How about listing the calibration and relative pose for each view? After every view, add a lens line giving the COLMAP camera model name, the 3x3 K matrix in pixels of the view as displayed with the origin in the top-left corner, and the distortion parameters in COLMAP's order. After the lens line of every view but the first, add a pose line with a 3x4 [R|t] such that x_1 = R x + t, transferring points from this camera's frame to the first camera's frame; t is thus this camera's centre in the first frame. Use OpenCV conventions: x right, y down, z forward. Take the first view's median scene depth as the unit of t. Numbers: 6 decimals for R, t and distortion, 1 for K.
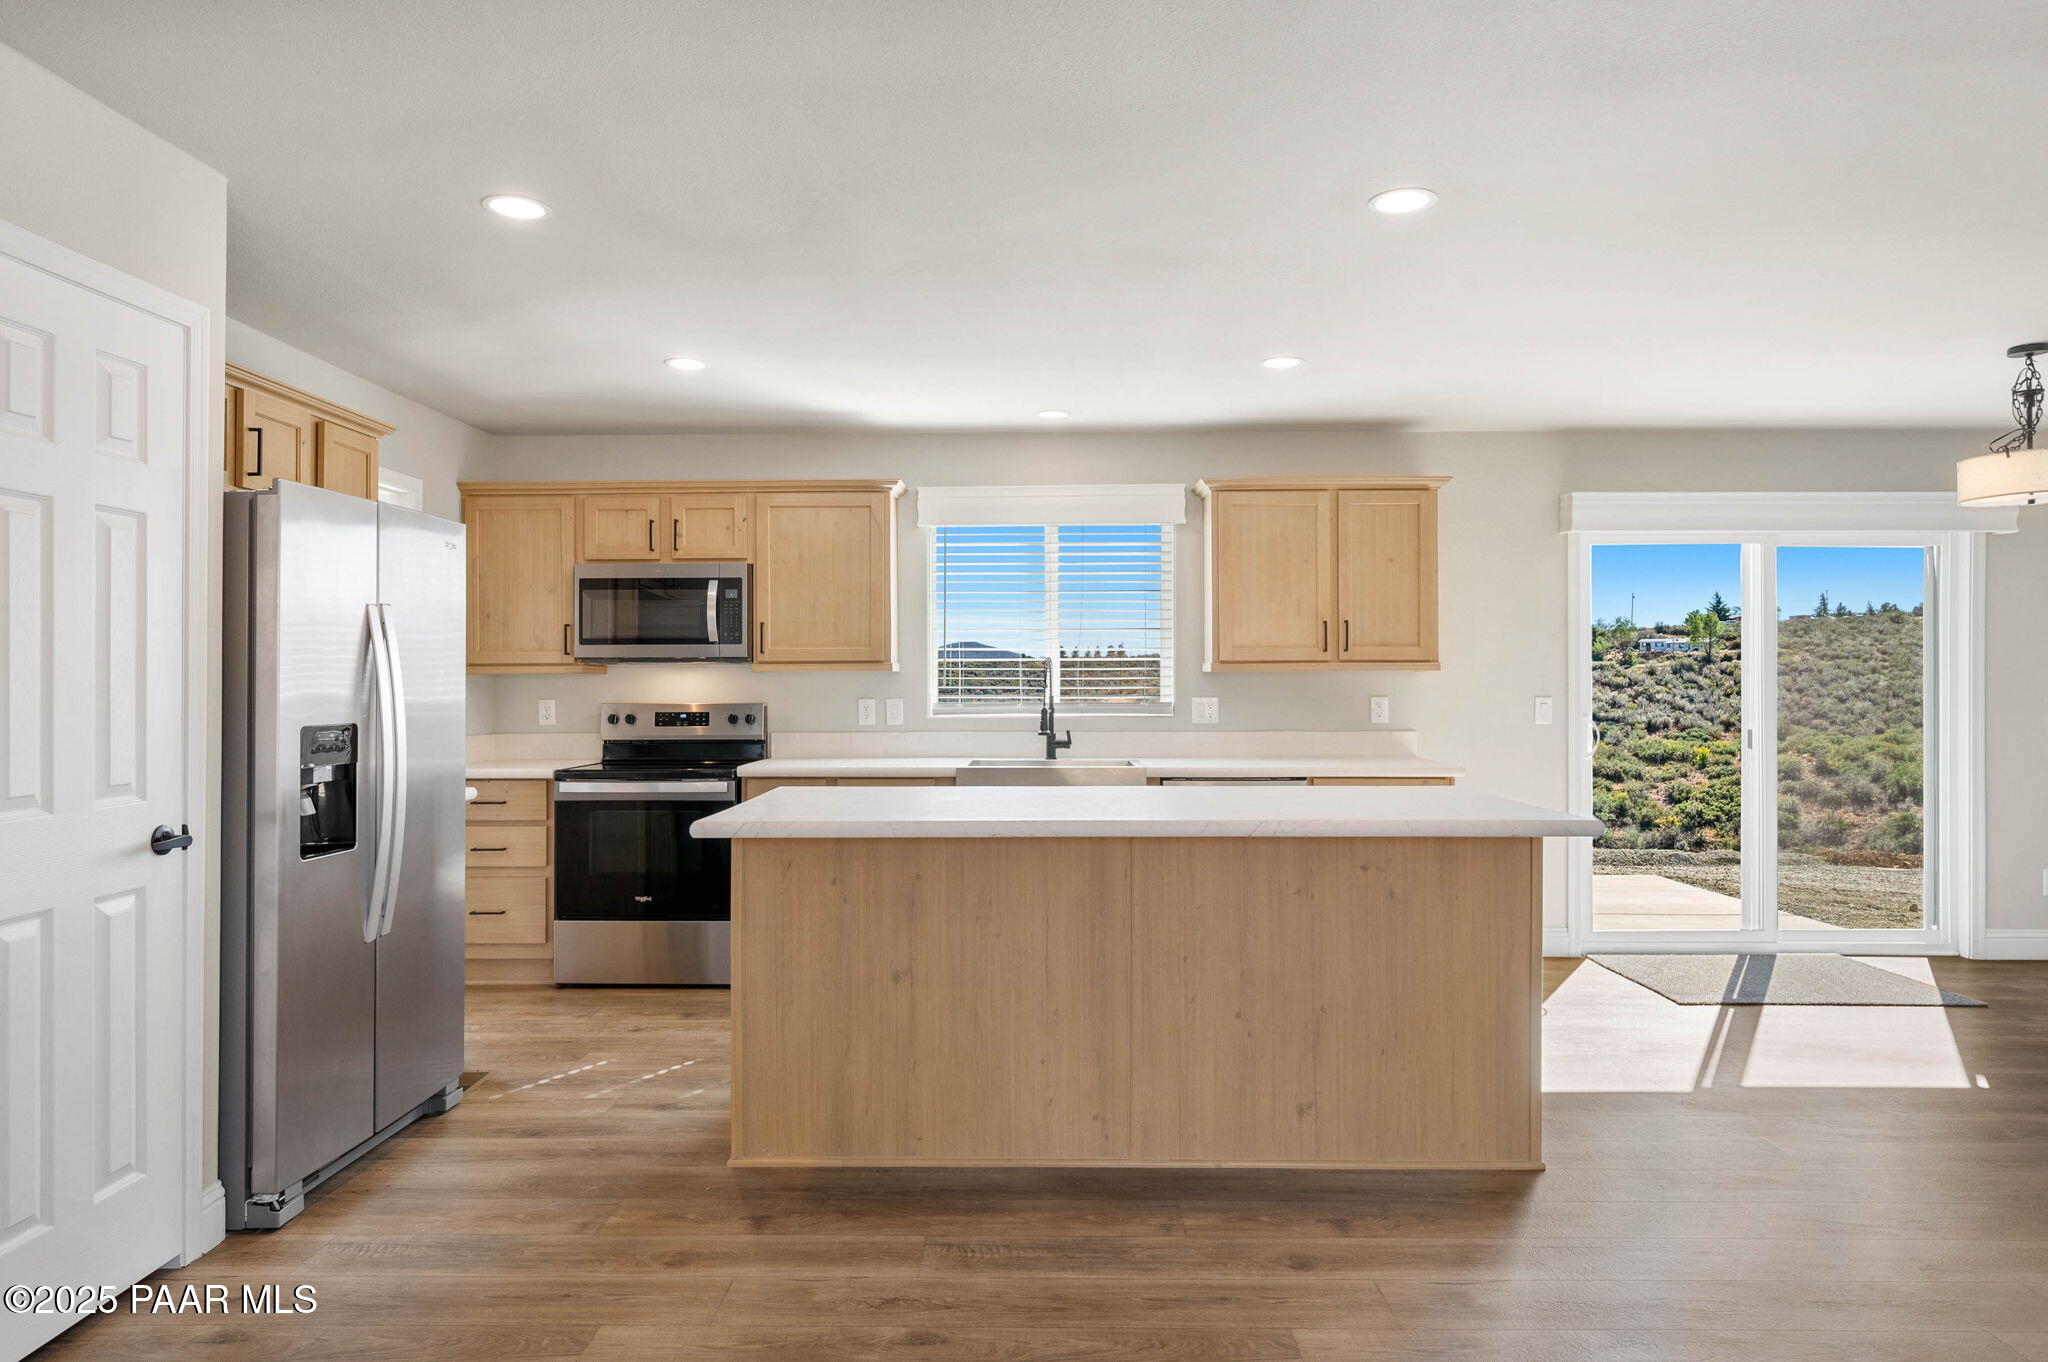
lens RADIAL K [[1261.2, 0, 1023.2], [0, 1261.2, 671.6], [0, 0, 1]] dist [0.000460, -0.004189]
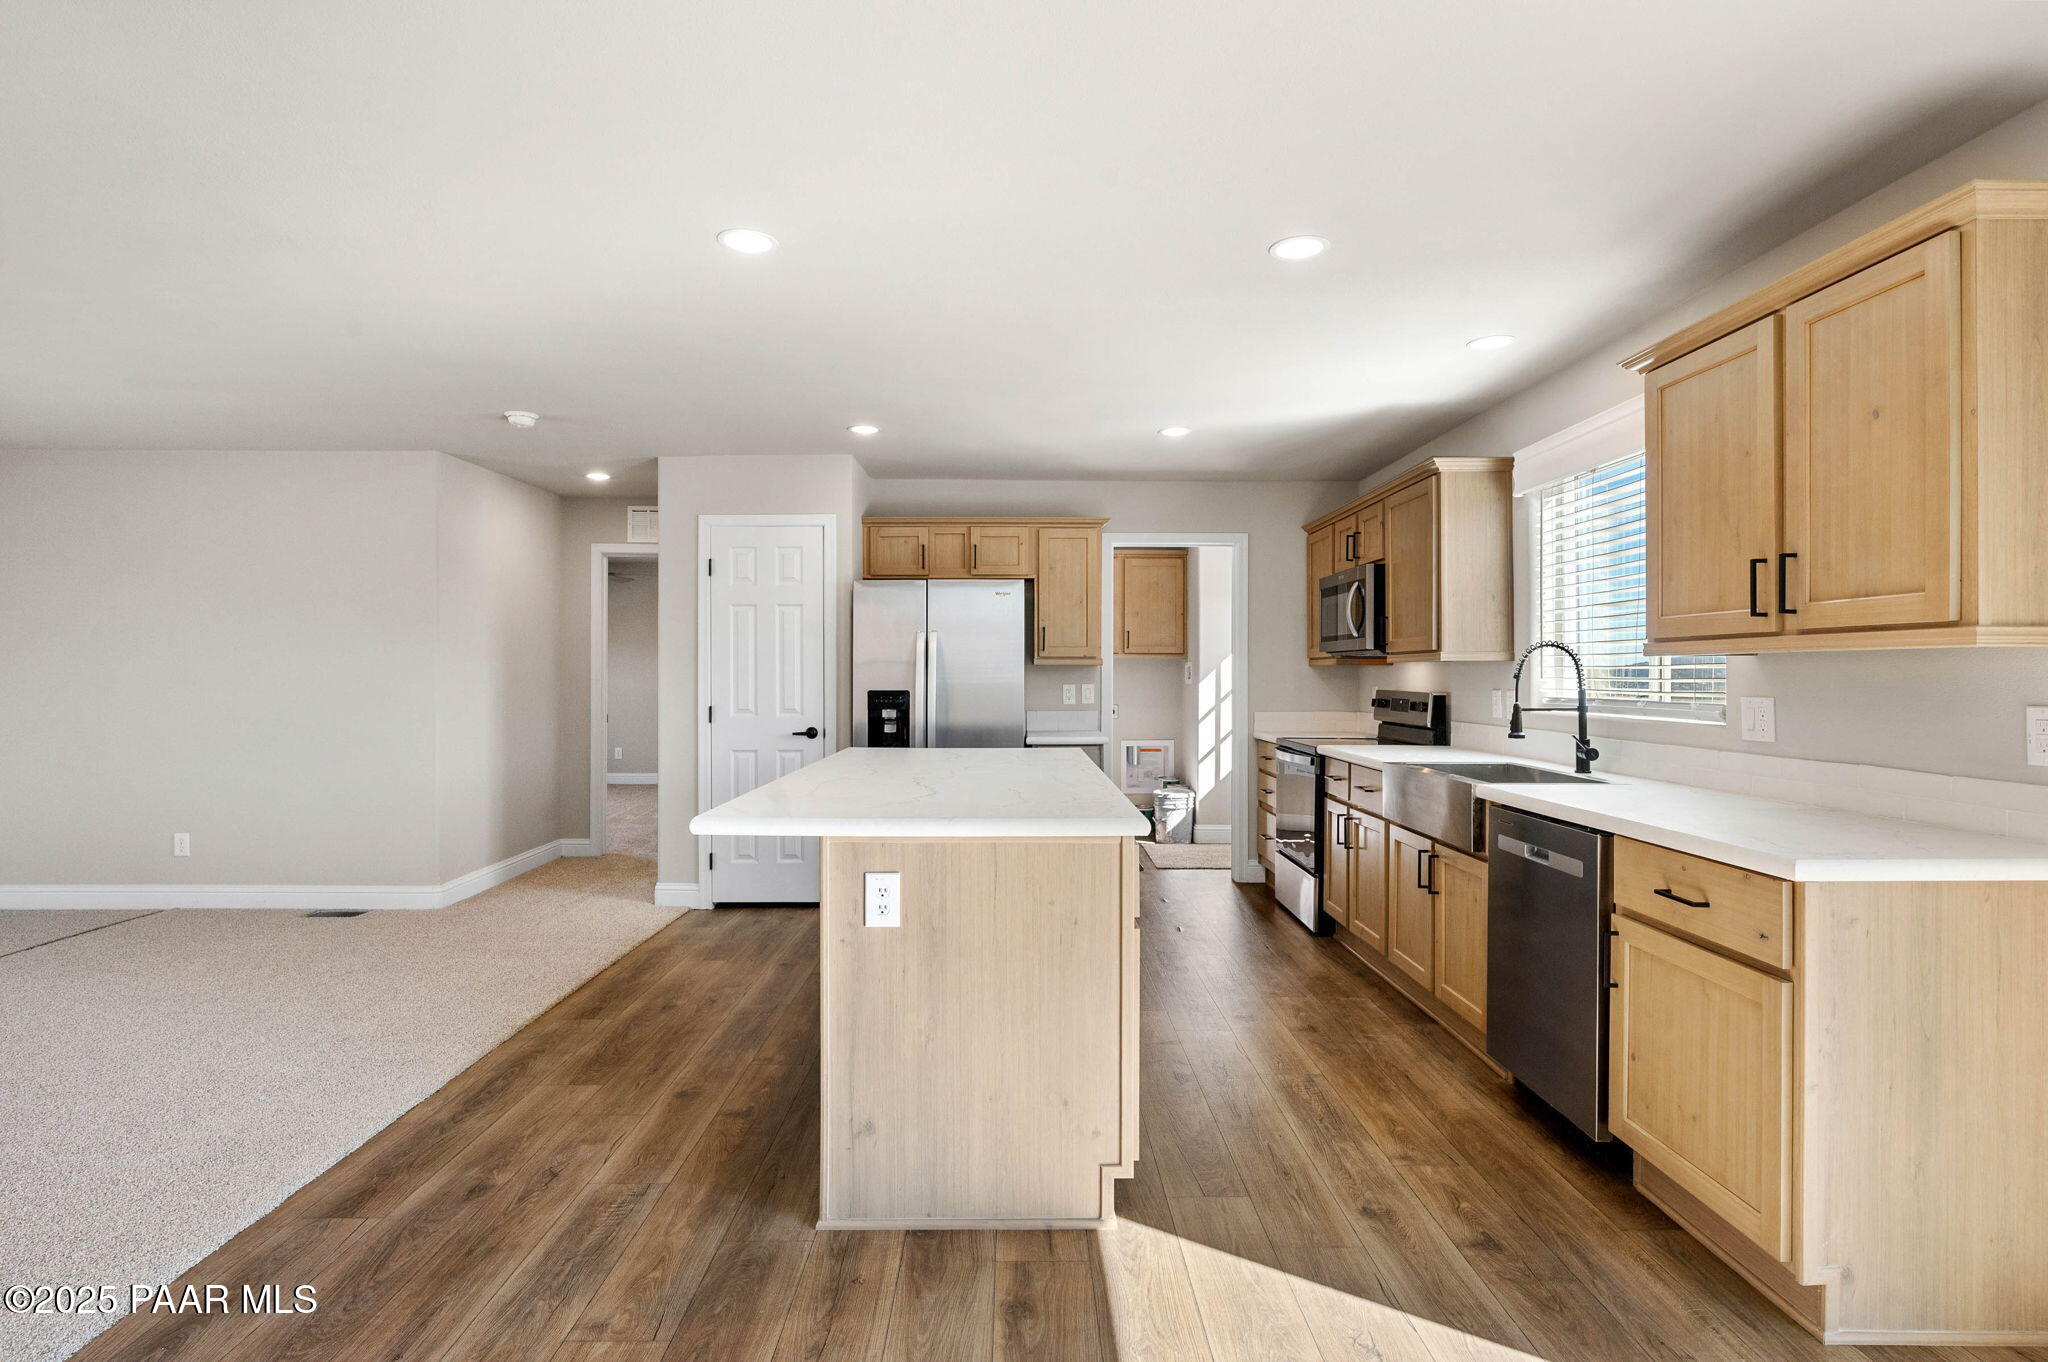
lens RADIAL K [[1026.4, 0, 1021.4], [0, 1026.4, 673.9], [0, 0, 1]] dist [-0.001960, -0.000761]
pose [[0.018726, 0.002282, -0.999822, 0.676753], [0.005064, 0.999984, 0.002377, 0.006378], [0.999812, -0.005108, 0.018714, 0.681014]]
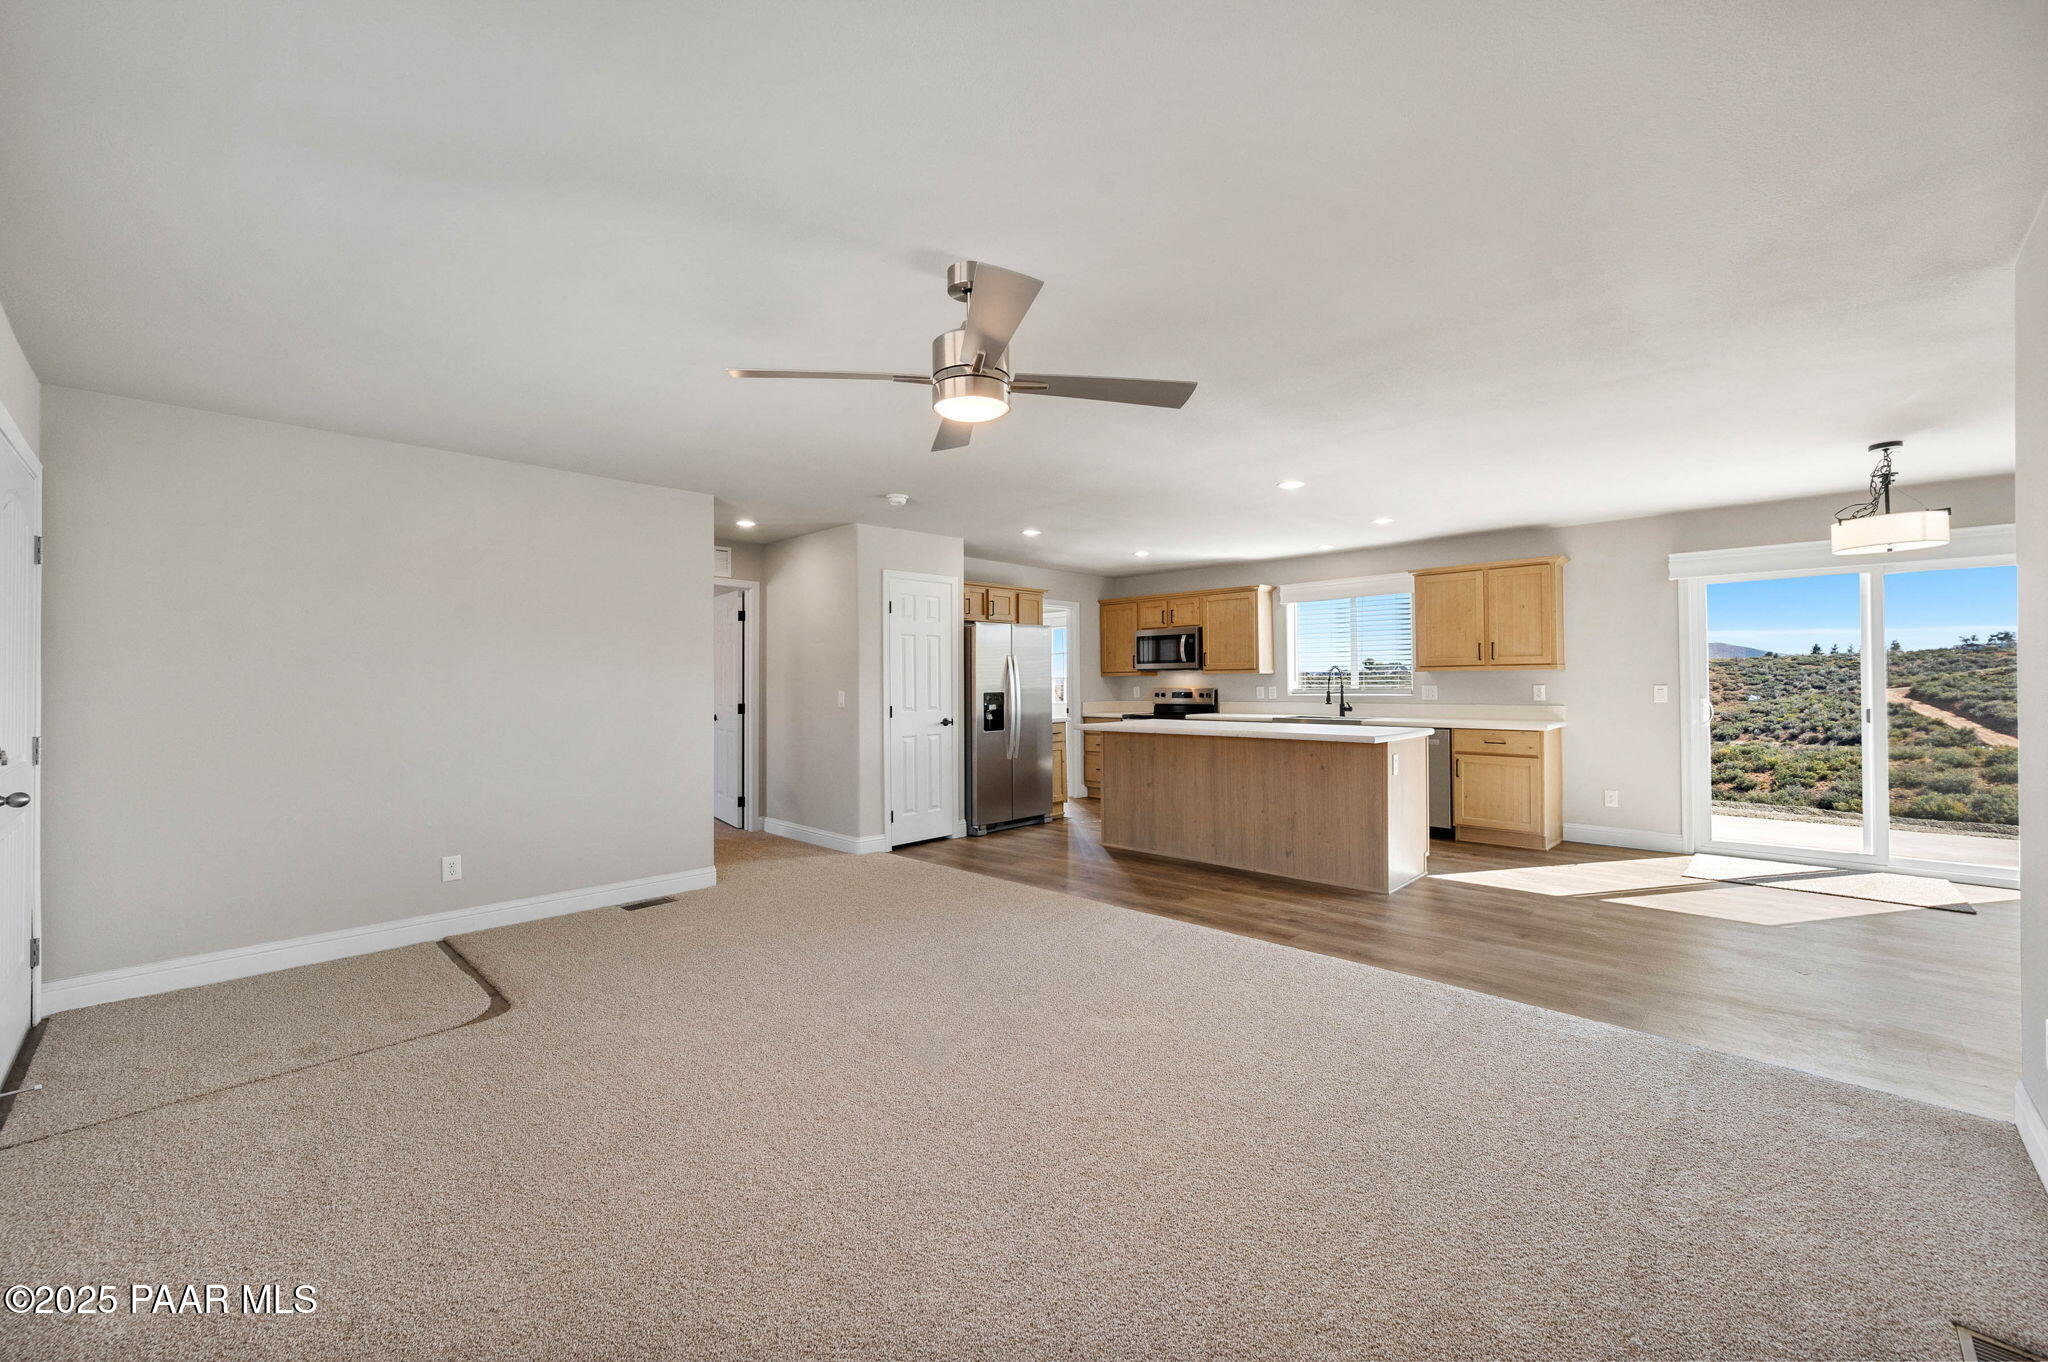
lens RADIAL K [[804.5, 0, 1017.1], [0, 804.5, 674.3], [0, 0, 1]] dist [-0.004167, -0.000036]
pose [[0.724916, -0.010355, -0.688759, 0.555425], [0.011948, 0.999926, -0.002458, -0.000124], [0.688733, -0.006448, 0.724986, -0.292087]]
